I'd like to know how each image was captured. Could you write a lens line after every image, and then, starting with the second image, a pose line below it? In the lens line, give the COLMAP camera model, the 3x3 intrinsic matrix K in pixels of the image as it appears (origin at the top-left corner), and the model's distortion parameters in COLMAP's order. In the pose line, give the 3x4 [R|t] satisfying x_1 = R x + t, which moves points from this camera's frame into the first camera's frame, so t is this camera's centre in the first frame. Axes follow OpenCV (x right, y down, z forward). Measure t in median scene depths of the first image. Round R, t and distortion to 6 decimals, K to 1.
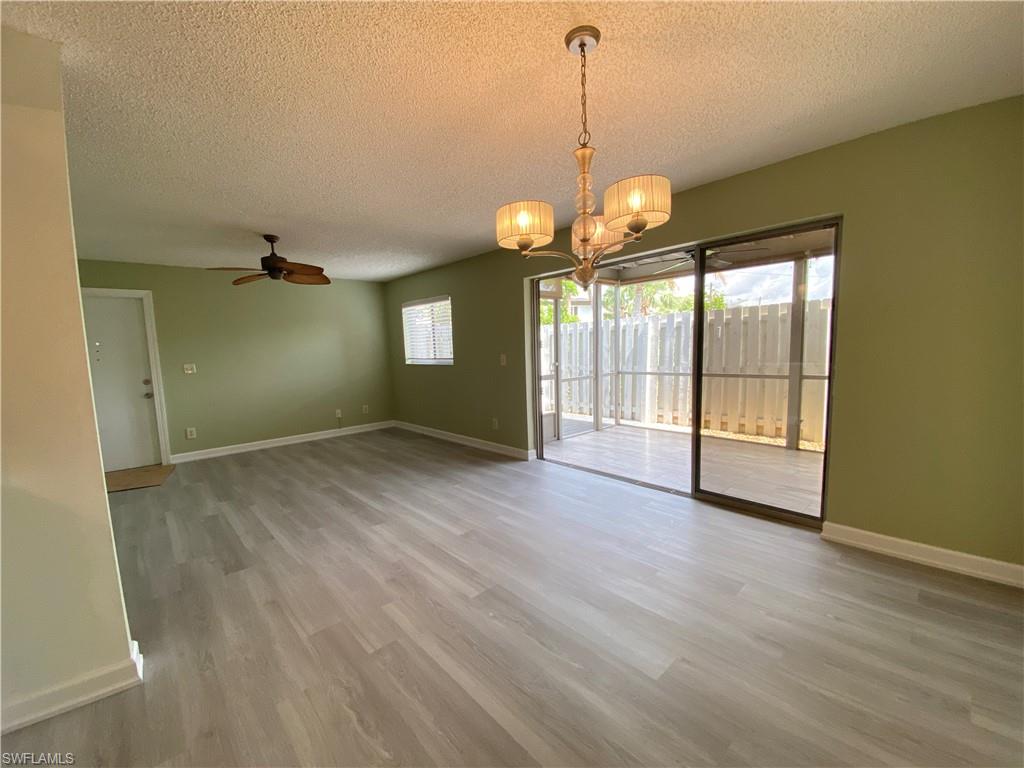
lens RADIAL K [[411.2, 0, 510.7], [0, 411.2, 388.5], [0, 0, 1]] dist [0.030582, -0.027626]
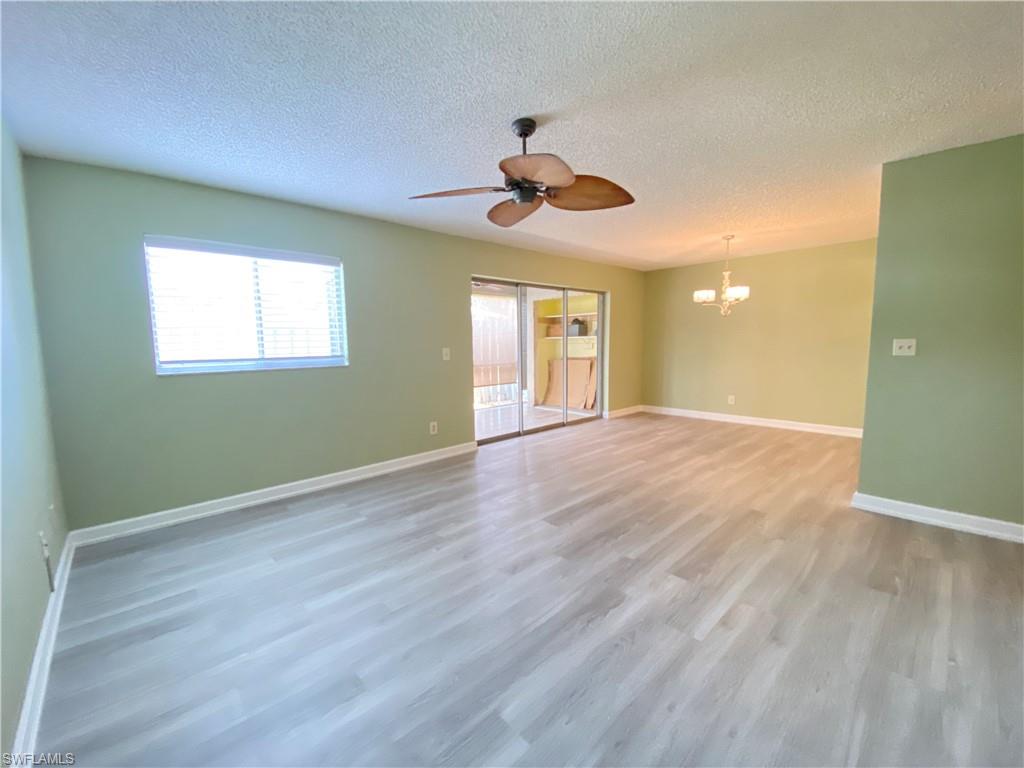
lens RADIAL K [[411.2, 0, 510.7], [0, 411.2, 388.5], [0, 0, 1]] dist [0.030582, -0.027626]
pose [[-0.005764, -0.078250, 0.996917, -1.121111], [0.118519, 0.989853, 0.078381, -0.057218], [-0.992935, 0.118606, 0.003569, 1.020908]]
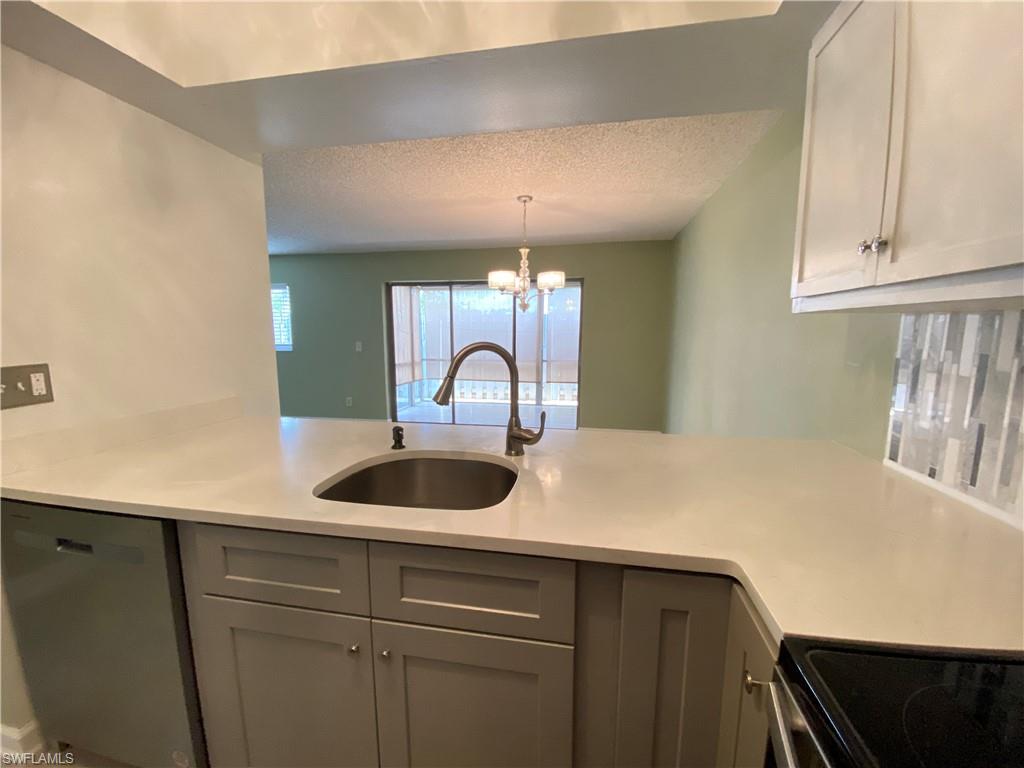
lens RADIAL K [[411.6, 0, 509.8], [0, 411.6, 389.9], [0, 0, 1]] dist [0.025810, -0.022438]
pose [[0.797184, -0.044722, 0.602078, -0.468384], [0.032202, 0.998983, 0.031567, 0.038237], [-0.602878, -0.005777, 0.797813, -0.264024]]
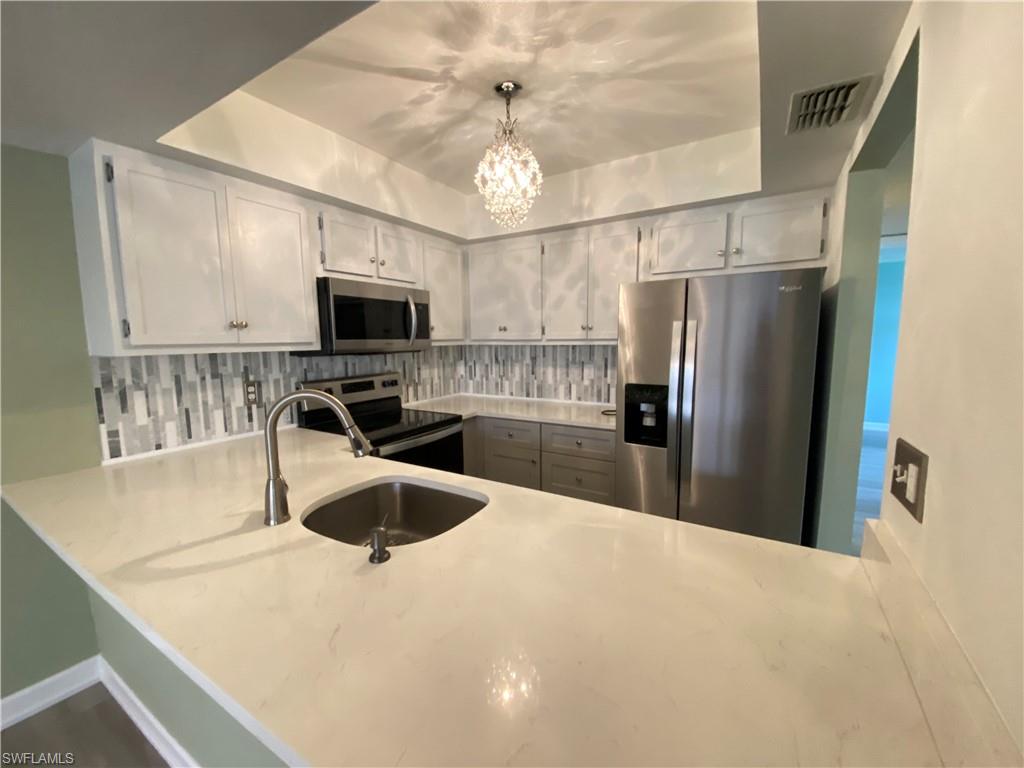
lens RADIAL K [[411.2, 0, 510.7], [0, 411.2, 388.5], [0, 0, 1]] dist [0.030582, -0.027626]
pose [[-0.956646, 0.079858, -0.280091, -0.342130], [0.012786, 0.972264, 0.233536, -0.056683], [0.290972, 0.219830, -0.931134, 0.315351]]
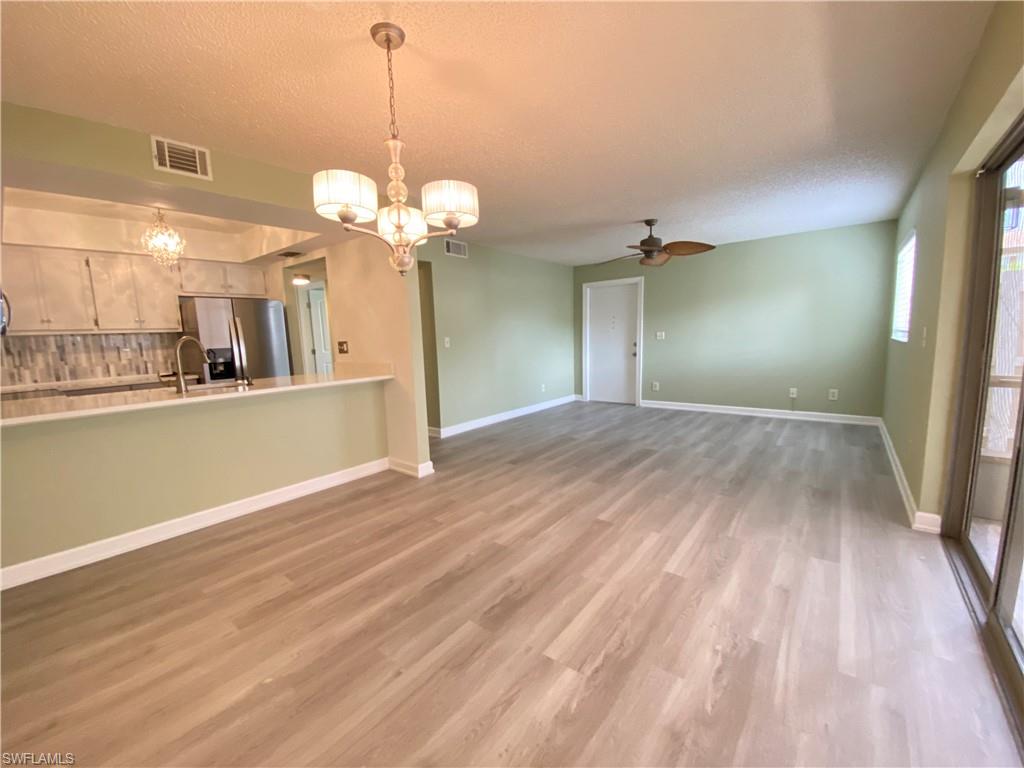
lens RADIAL K [[411.6, 0, 509.8], [0, 411.6, 389.9], [0, 0, 1]] dist [0.025810, -0.022438]
pose [[0.160562, 0.160041, -0.973964, 0.516089], [-0.075198, 0.985882, 0.149603, -0.048716], [0.984157, 0.049220, 0.170330, 0.436503]]
